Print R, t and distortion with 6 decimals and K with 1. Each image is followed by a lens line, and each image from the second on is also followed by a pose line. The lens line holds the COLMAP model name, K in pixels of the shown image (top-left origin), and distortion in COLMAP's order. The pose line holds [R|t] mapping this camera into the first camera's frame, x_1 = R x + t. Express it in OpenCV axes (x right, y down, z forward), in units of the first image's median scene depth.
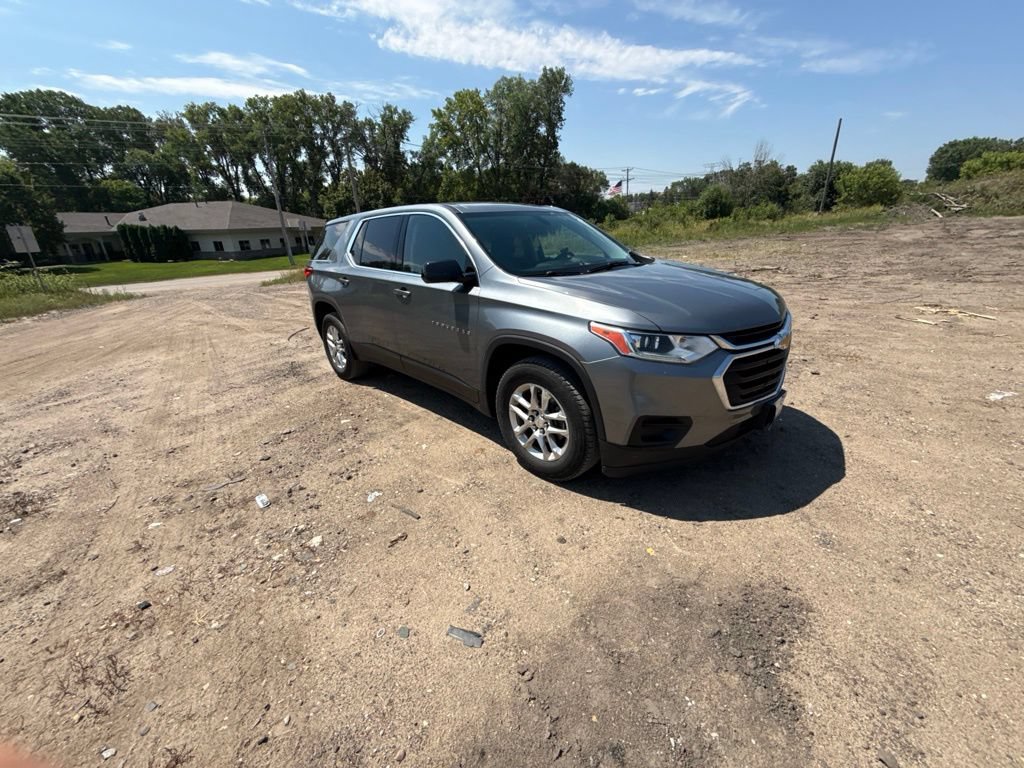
lens RADIAL K [[409.9, 0, 513.4], [0, 409.9, 385.8], [0, 0, 1]] dist [-0.000221, 0.000306]
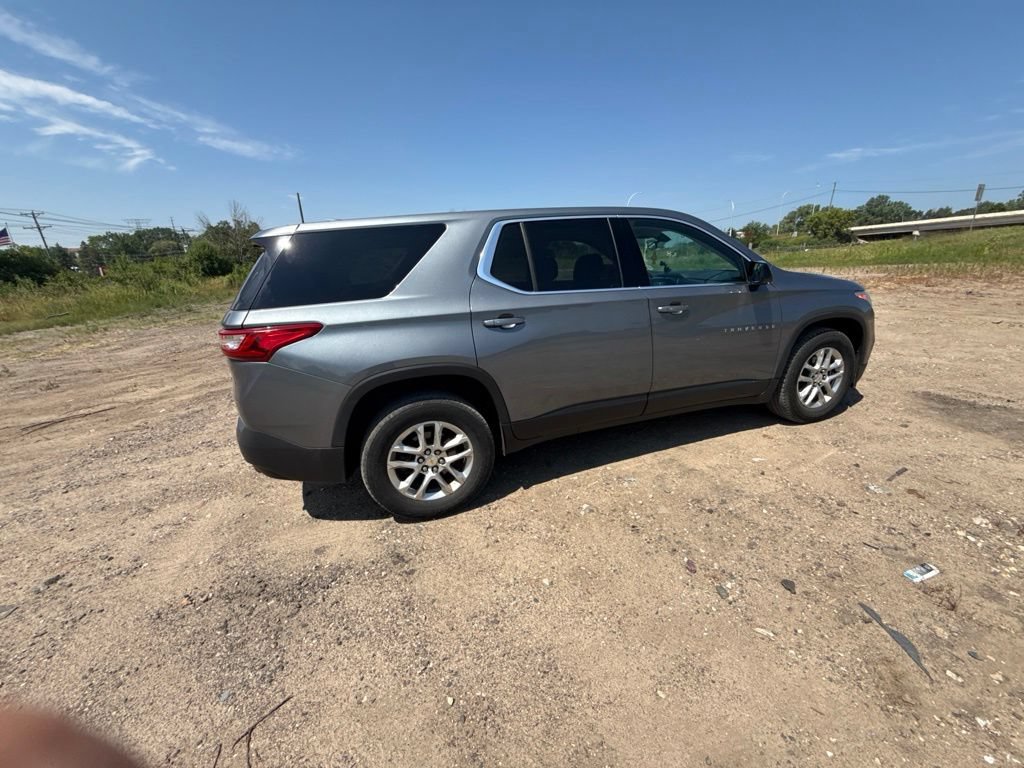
lens RADIAL K [[409.9, 0, 511.4], [0, 409.9, 384.2], [0, 0, 1]] dist [-0.000221, 0.000306]
pose [[0.436195, -0.240757, 0.867047, -0.025565], [0.355010, 0.931430, 0.080036, -0.003296], [-0.826862, 0.272899, 0.491757, 0.015846]]
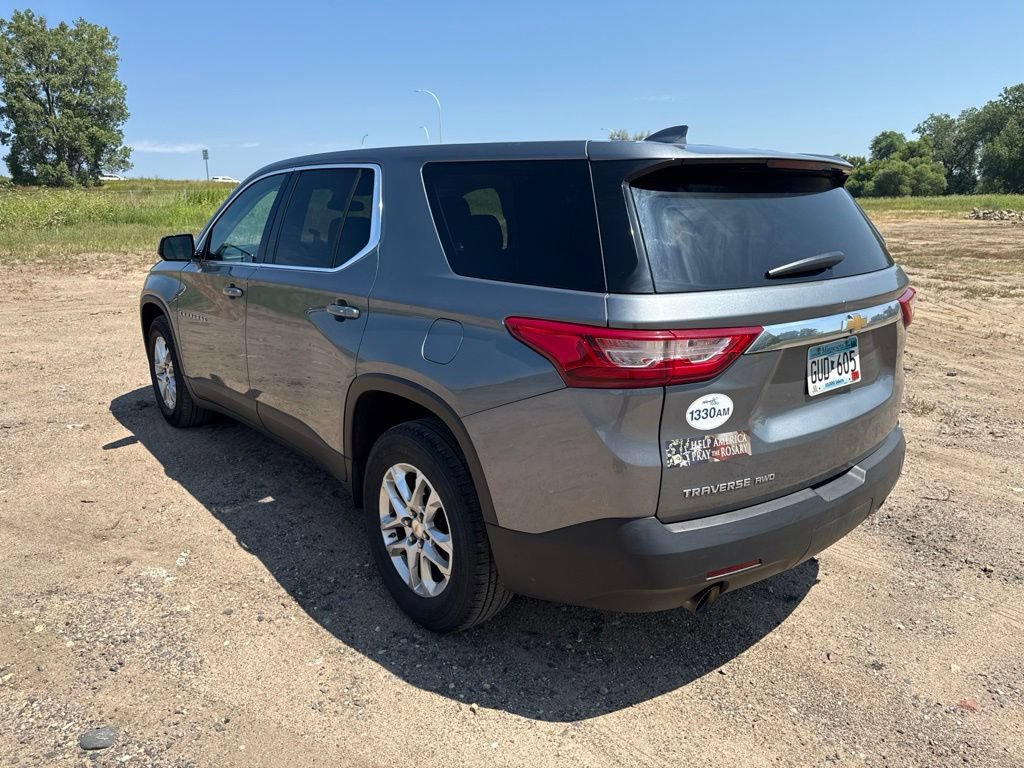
lens RADIAL K [[731.2, 0, 503.4], [0, 731.2, 384.9], [0, 0, 1]] dist [0.024451, -0.028804]
pose [[-0.995734, 0.027145, 0.088181, 0.015168], [0.072333, 0.822993, 0.563427, -0.035413], [-0.057278, 0.567402, -0.821446, 0.092432]]
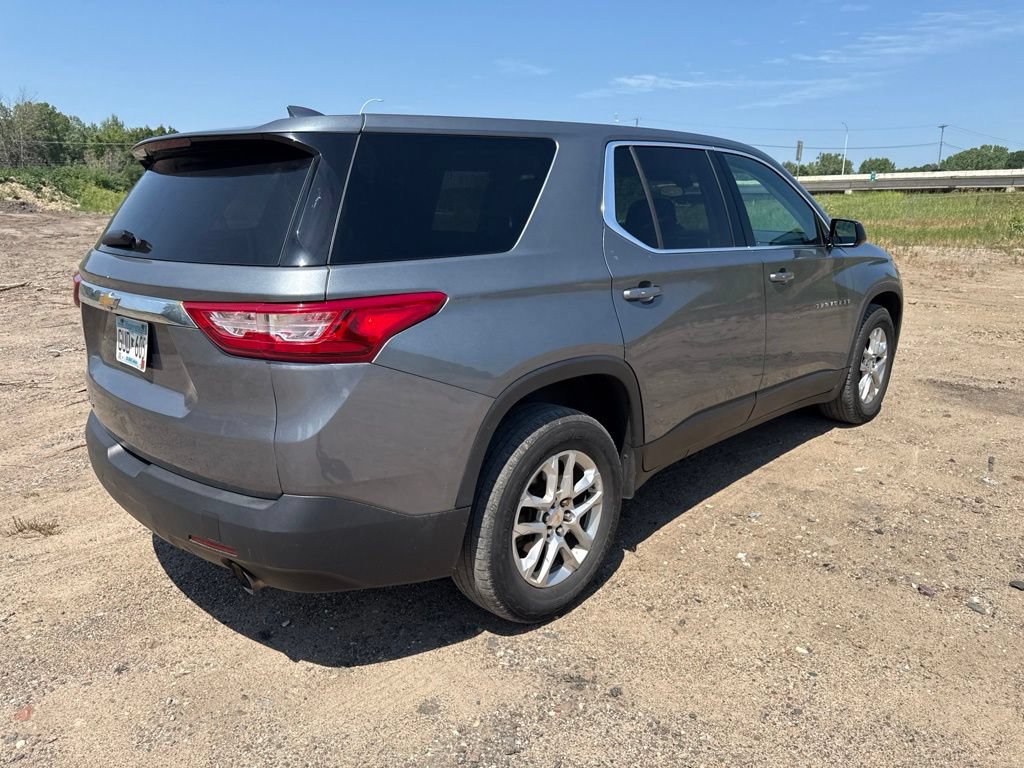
lens RADIAL K [[731.2, 0, 507.7], [0, 731.2, 382.1], [0, 0, 1]] dist [0.024451, -0.028804]
pose [[-0.024538, -0.197580, 0.979980, -0.036540], [0.357527, 0.913706, 0.193171, -0.012371], [-0.933580, 0.355109, 0.048219, 0.040747]]
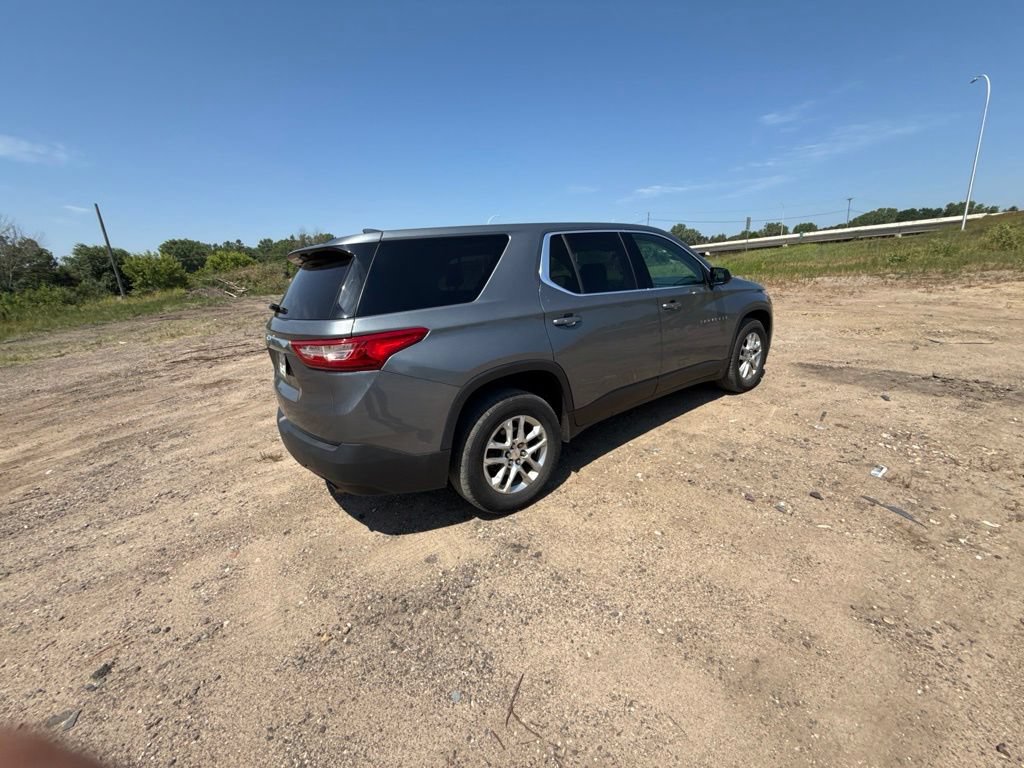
lens RADIAL K [[409.9, 0, 511.9], [0, 409.9, 384.9], [0, 0, 1]] dist [-0.000221, 0.000306]
pose [[0.124932, -0.231159, 0.964861, -0.034938], [0.414516, 0.895702, 0.160917, -0.009044], [-0.901426, 0.379847, 0.207721, 0.032131]]
